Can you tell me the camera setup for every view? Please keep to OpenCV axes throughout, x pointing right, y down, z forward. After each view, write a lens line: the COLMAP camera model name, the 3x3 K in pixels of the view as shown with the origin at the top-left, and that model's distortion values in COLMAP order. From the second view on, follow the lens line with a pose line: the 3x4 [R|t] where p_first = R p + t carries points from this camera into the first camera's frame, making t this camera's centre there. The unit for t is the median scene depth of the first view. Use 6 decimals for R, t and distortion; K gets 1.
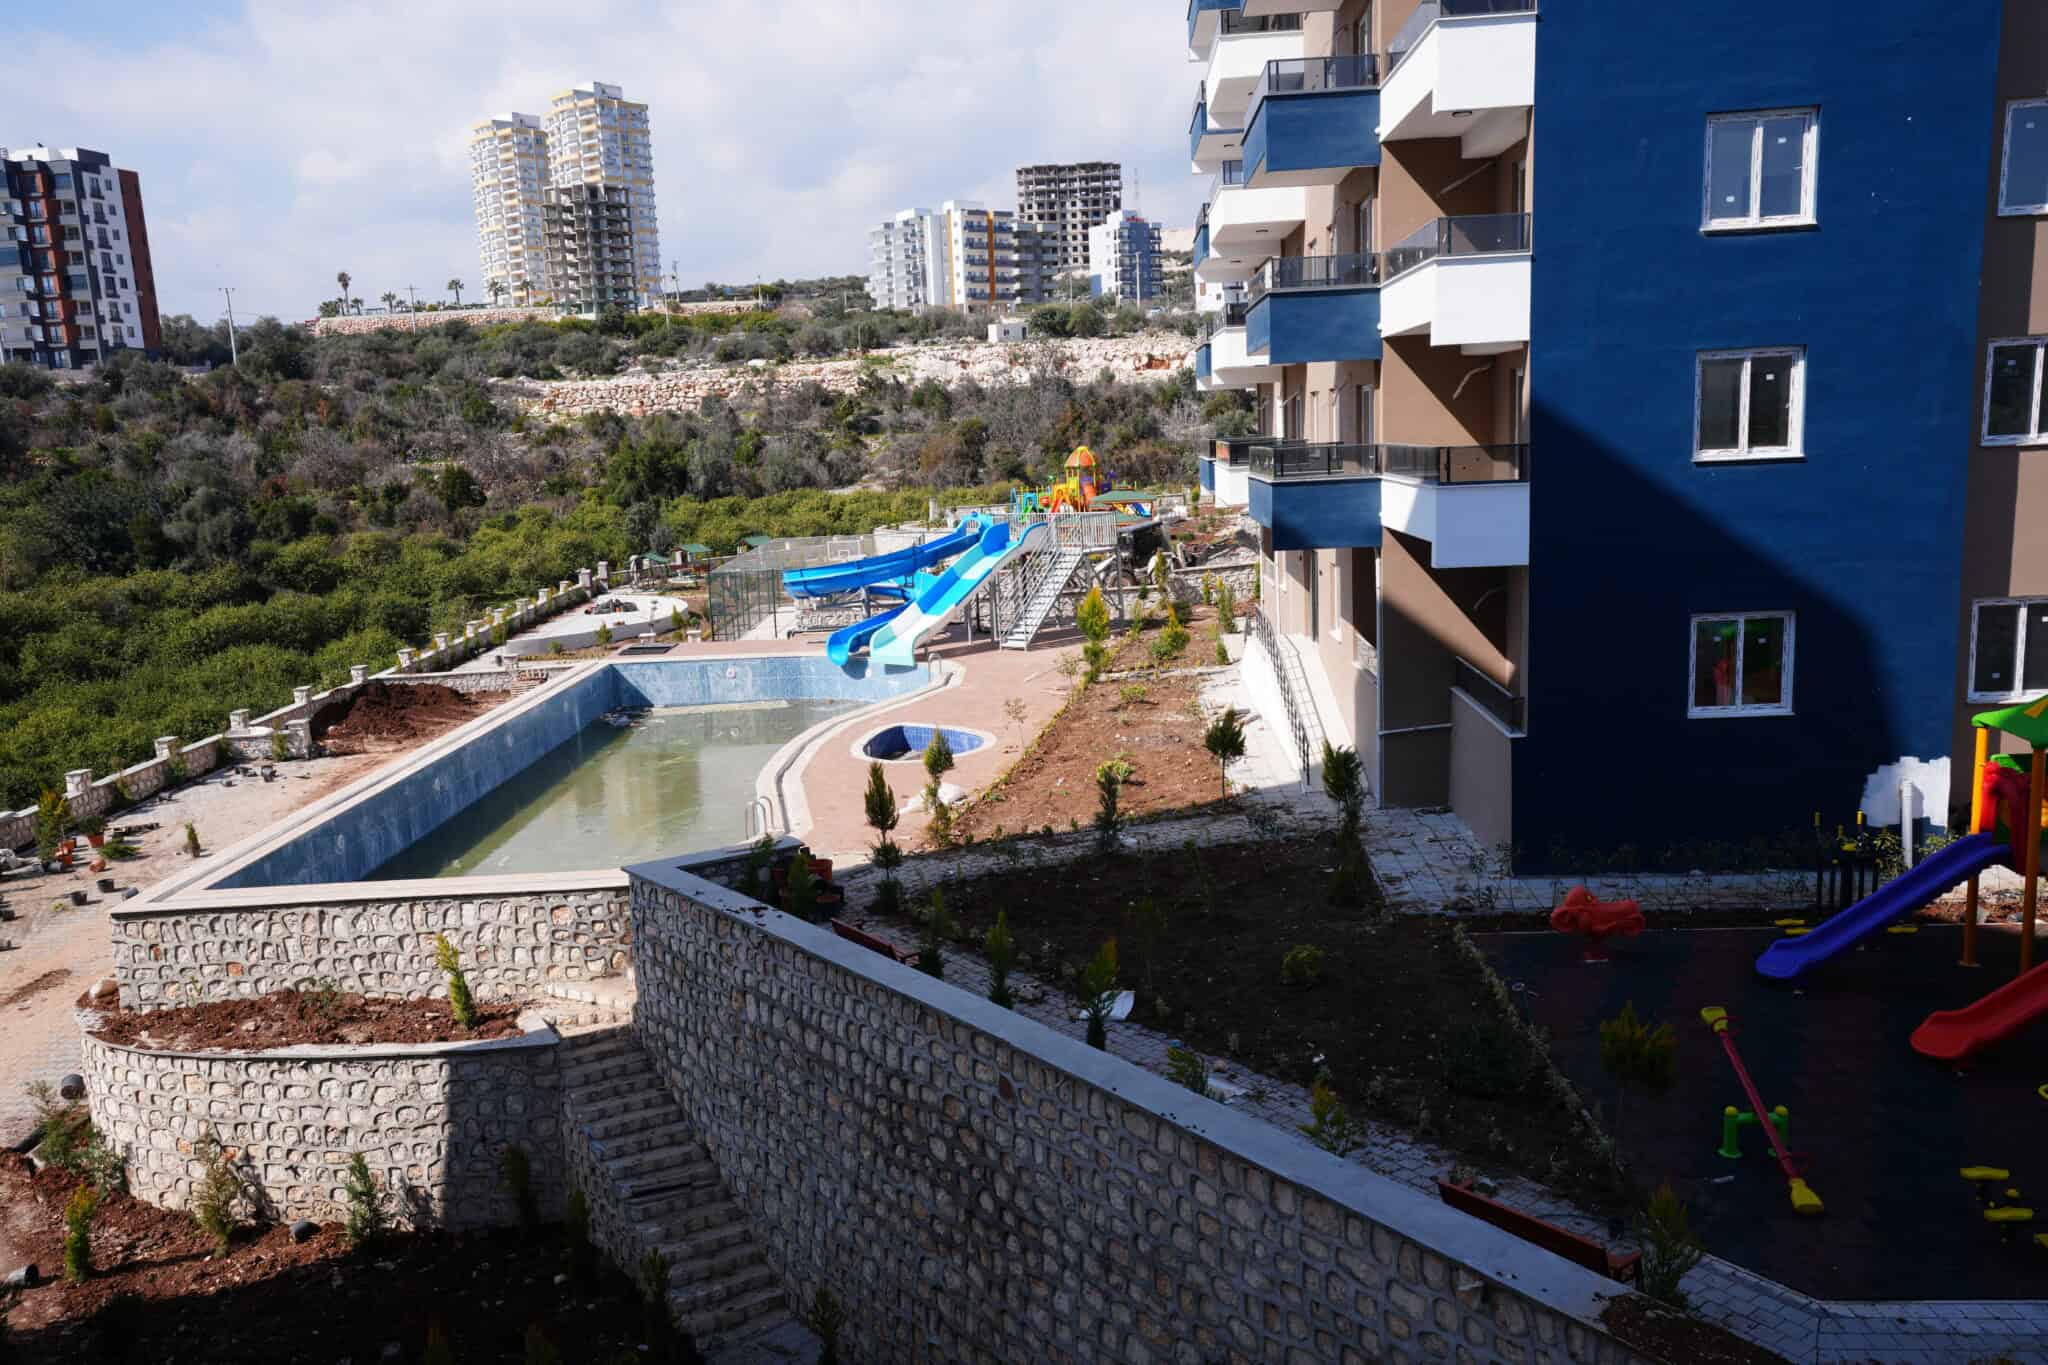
lens RADIAL K [[1565.9, 0, 1018.2], [0, 1565.9, 685.4], [0, 0, 1]] dist [-0.011027, 0.077952]
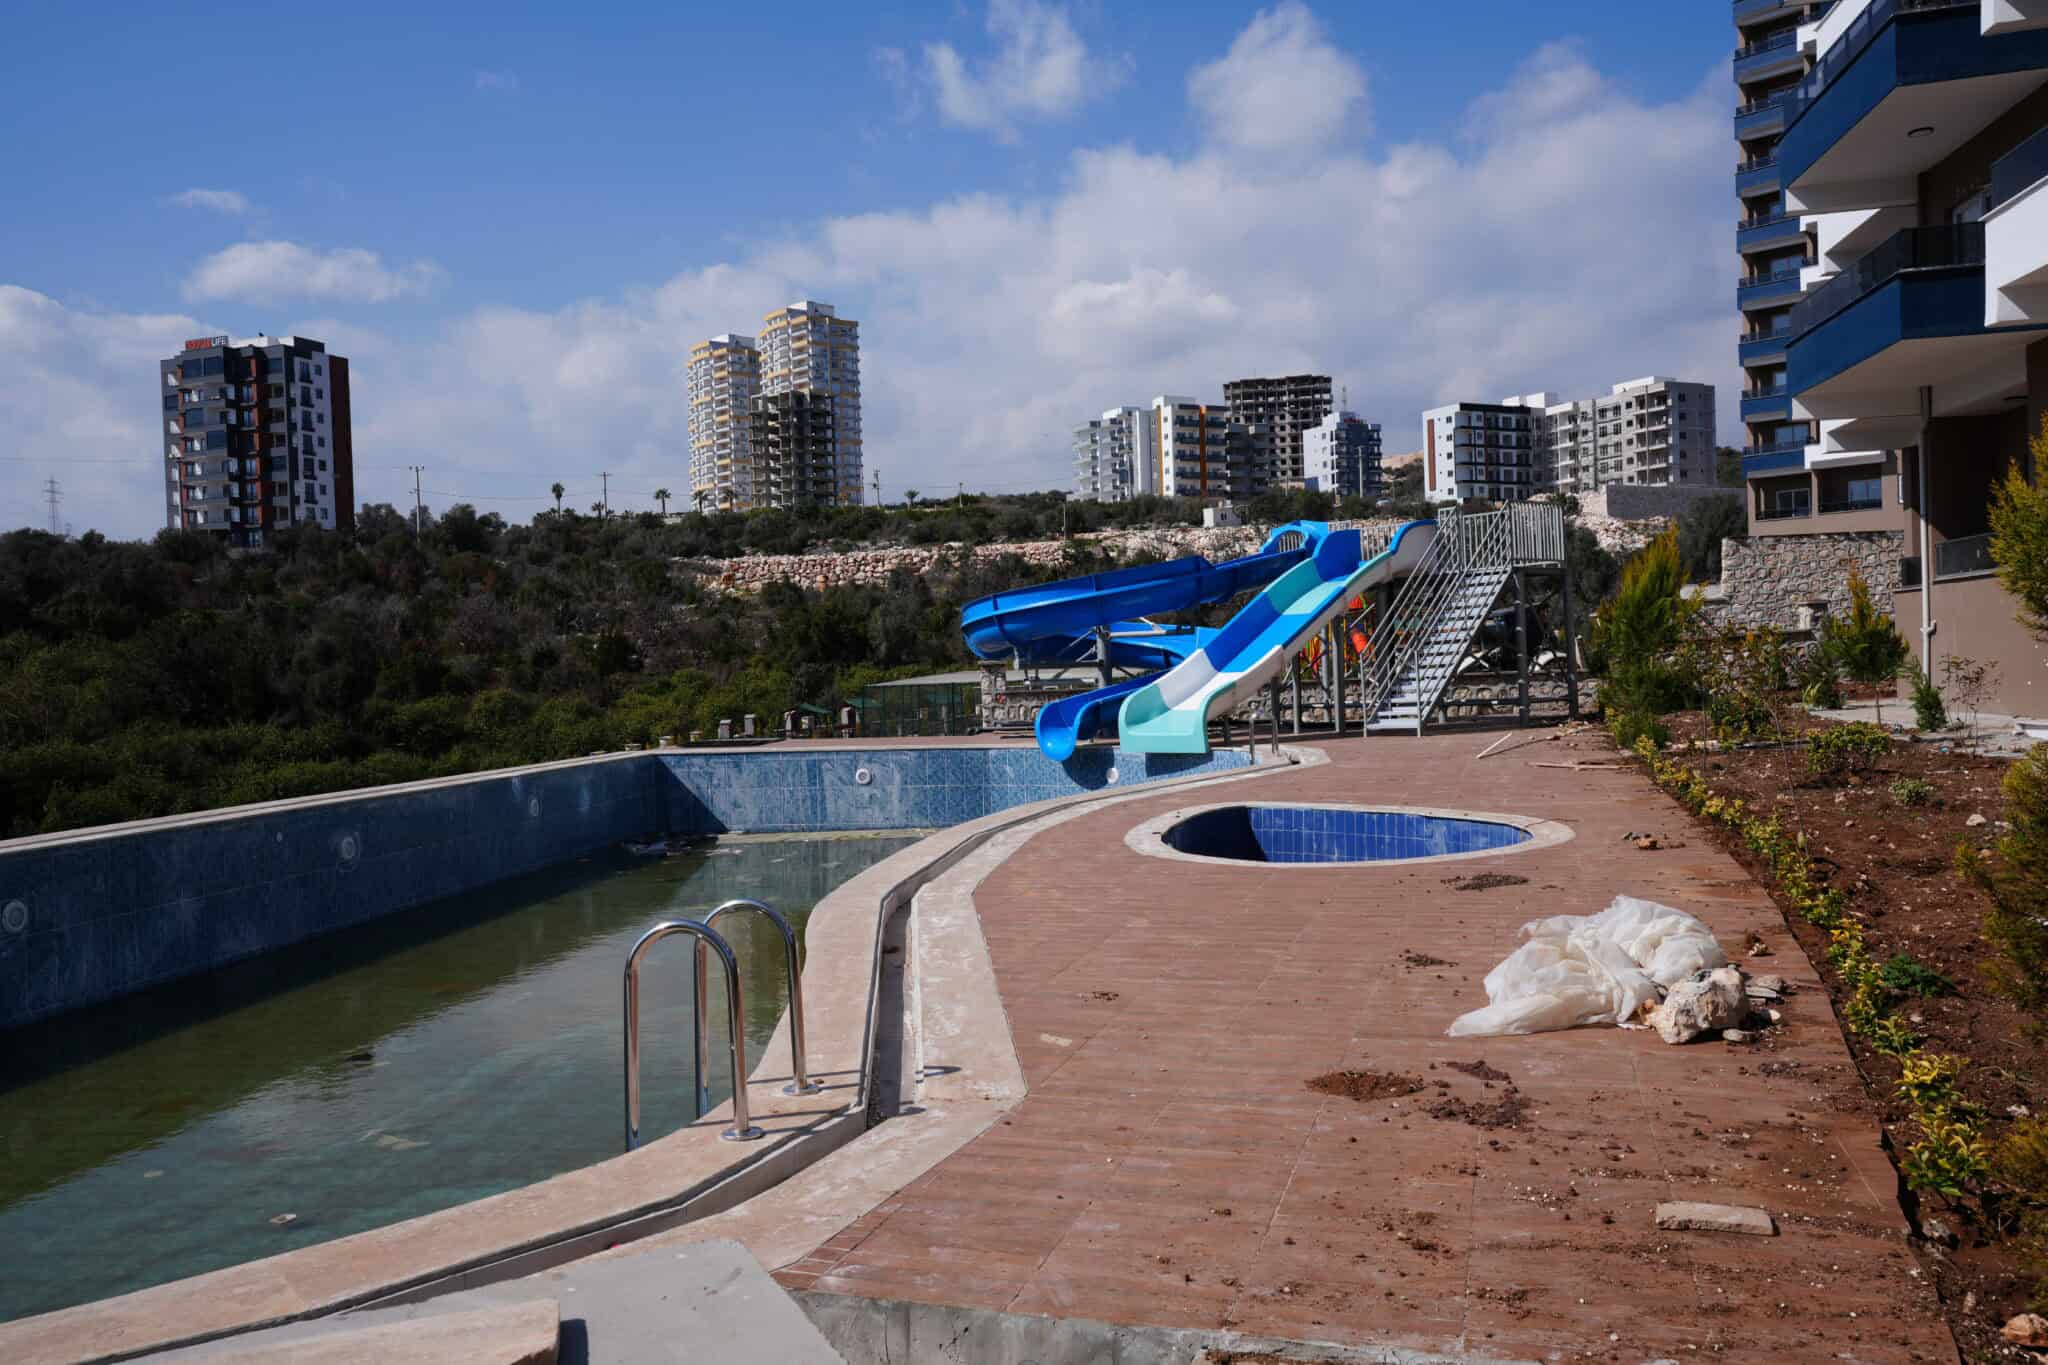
lens RADIAL K [[1564.0, 0, 1019.1], [0, 1564.0, 674.2], [0, 0, 1]] dist [-0.012898, 0.083916]
pose [[0.992502, 0.012071, -0.121631, -0.022879], [-0.030790, 0.987713, -0.153215, 0.014774], [0.118287, 0.155811, 0.980679, 0.169688]]
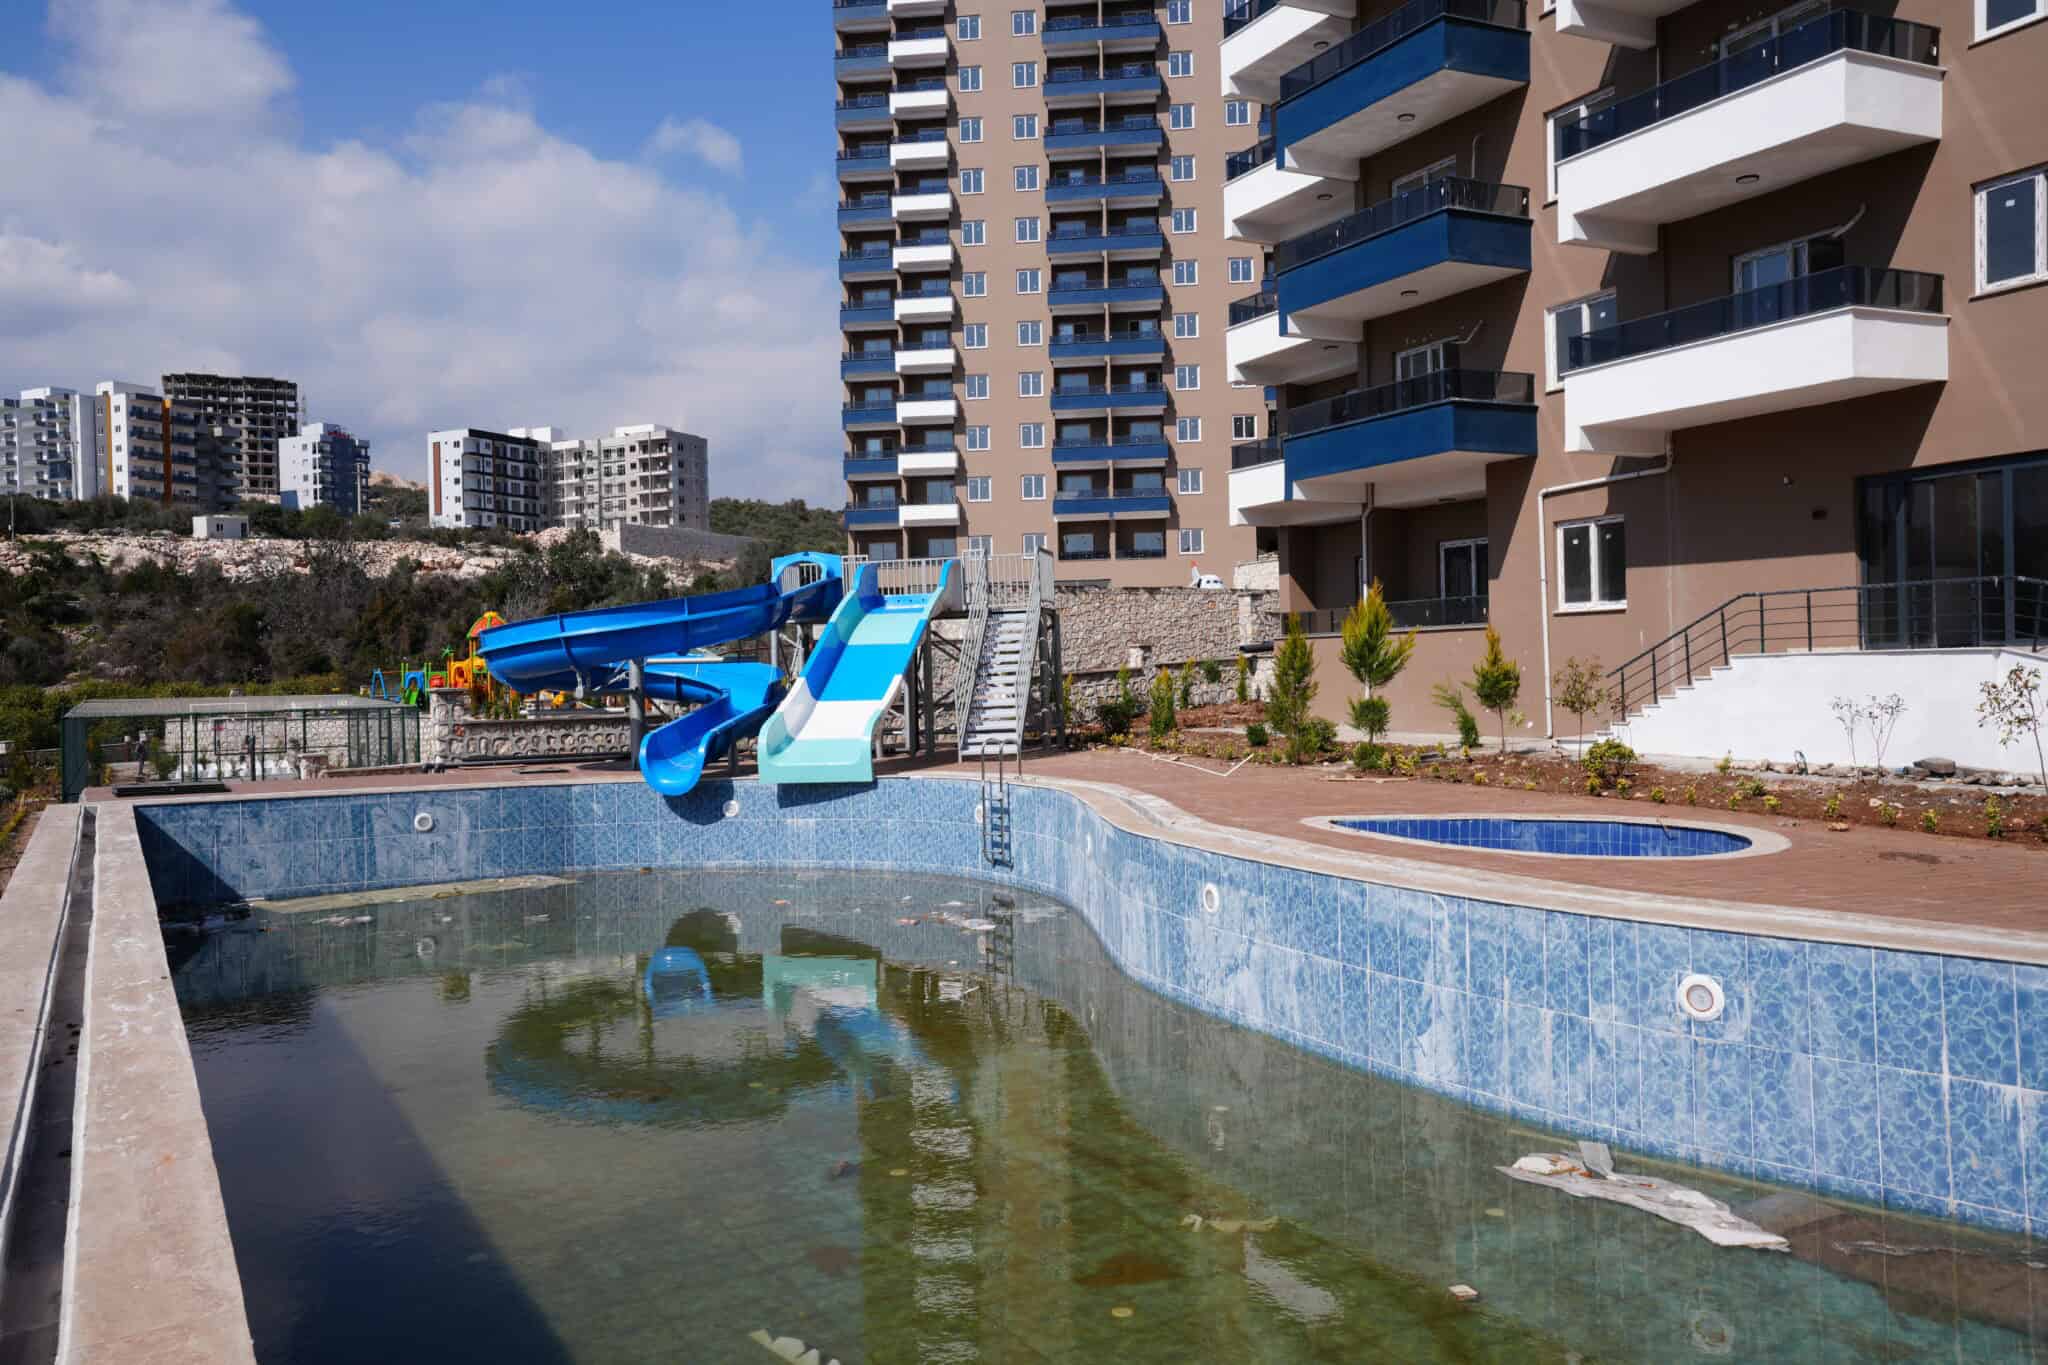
lens RADIAL K [[1560.6, 0, 1013.2], [0, 1560.6, 678.9], [0, 0, 1]] dist [-0.006766, 0.070992]
pose [[0.862670, 0.022352, 0.505273, -0.099992], [0.066704, 0.985268, -0.157473, 0.013333], [-0.501349, 0.169551, 0.848470, 0.186856]]
